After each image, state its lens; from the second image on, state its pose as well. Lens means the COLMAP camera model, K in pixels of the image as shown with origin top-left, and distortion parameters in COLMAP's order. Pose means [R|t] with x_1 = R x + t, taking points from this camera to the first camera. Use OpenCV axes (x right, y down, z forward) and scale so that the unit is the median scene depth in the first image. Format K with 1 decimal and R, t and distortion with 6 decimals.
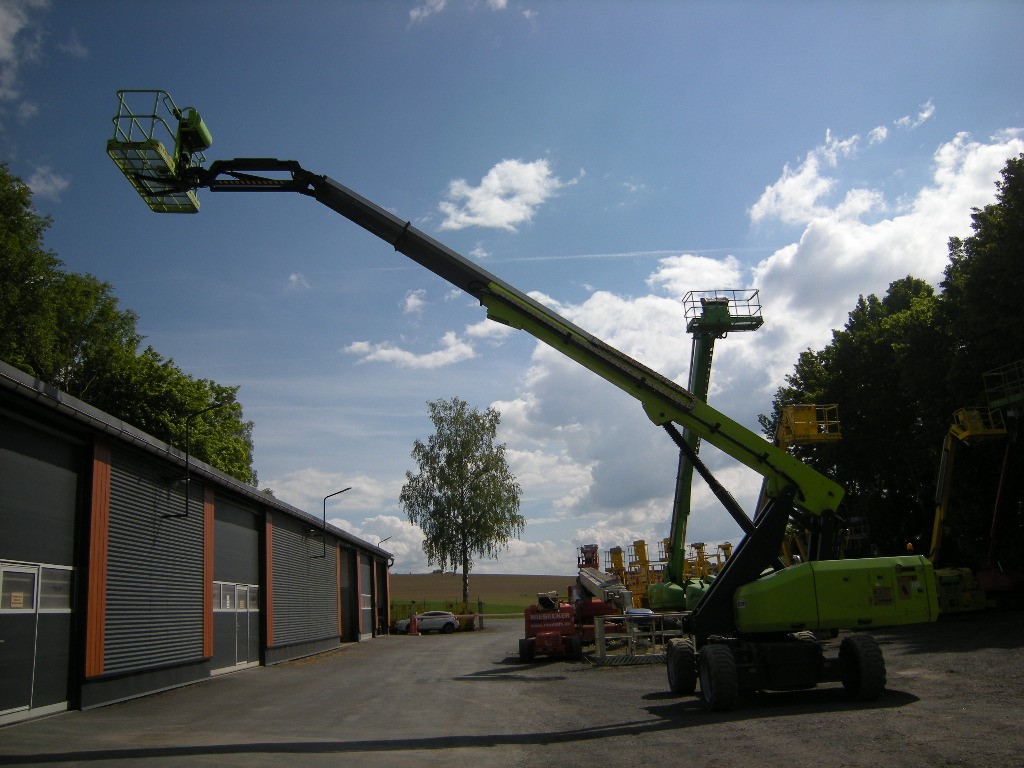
lens RADIAL K [[854.0, 0, 512.0], [0, 854.0, 384.0], [0, 0, 1]] dist [-0.131483, 0.082924]
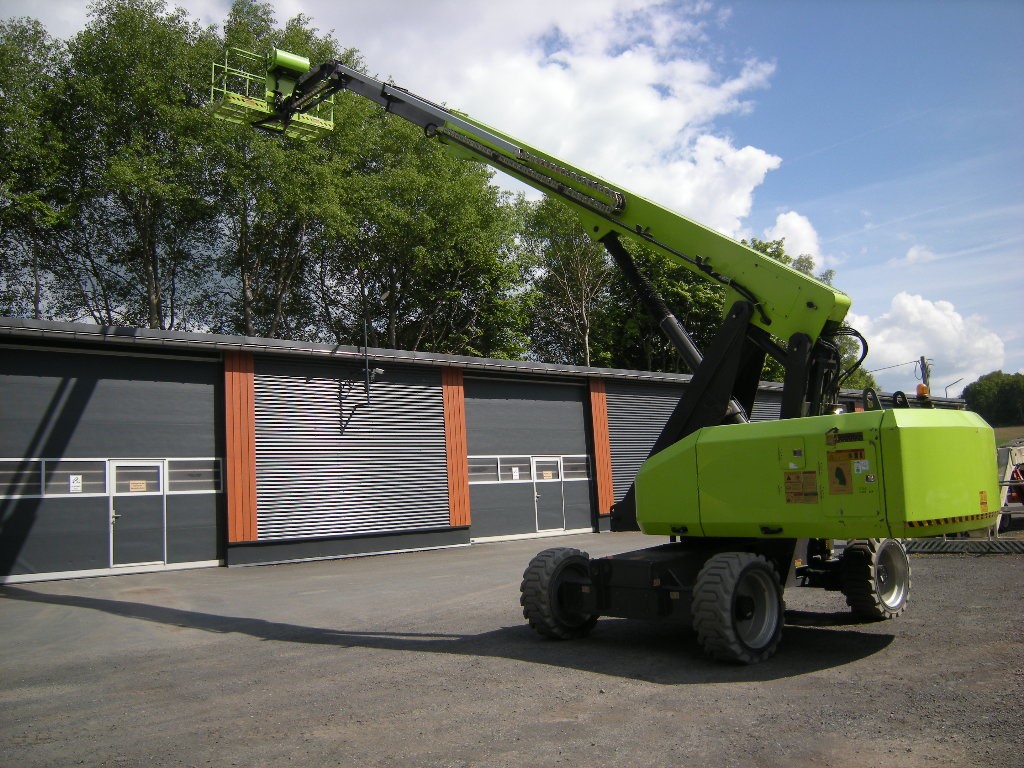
lens RADIAL K [[854.0, 0, 512.0], [0, 854.0, 384.0], [0, 0, 1]] dist [-0.131483, 0.082924]
pose [[0.646562, -0.080394, -0.758614, 0.757378], [0.210703, 0.974568, 0.076300, 0.107481], [0.733187, -0.209175, 0.647057, 0.517255]]
